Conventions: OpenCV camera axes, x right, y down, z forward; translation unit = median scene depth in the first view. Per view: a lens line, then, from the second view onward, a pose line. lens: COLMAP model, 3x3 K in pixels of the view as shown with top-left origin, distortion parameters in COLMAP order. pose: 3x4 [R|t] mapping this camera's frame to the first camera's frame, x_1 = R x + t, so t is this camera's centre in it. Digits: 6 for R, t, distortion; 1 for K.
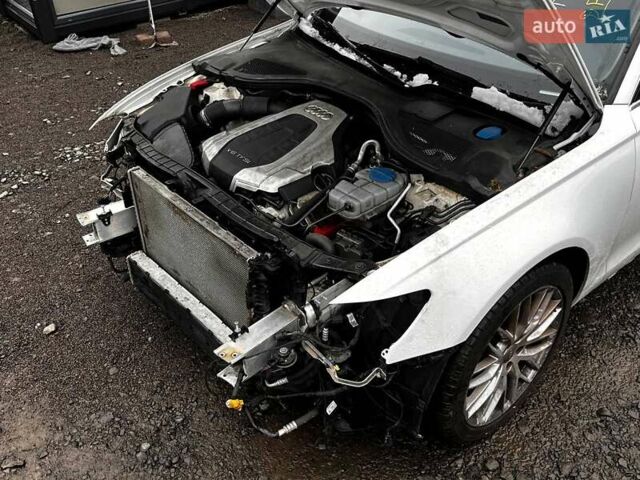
lens RADIAL K [[625.5, 0, 320.0], [0, 625.5, 240.0], [0, 0, 1]] dist [0.013908, 0.008944]
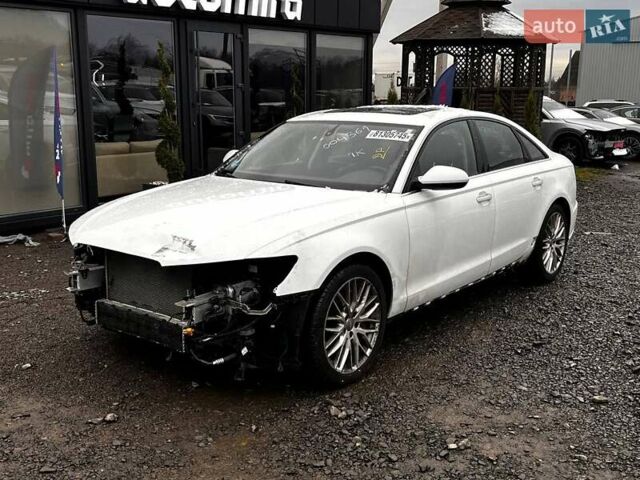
lens RADIAL K [[693.4, 0, 320.0], [0, 693.4, 240.0], [0, 0, 1]] dist [0.033558, -0.004050]
pose [[0.981907, -0.010455, 0.189076, -0.115131], [0.085201, 0.916094, -0.391806, 0.659537], [-0.169115, 0.400827, 0.900410, -0.697044]]
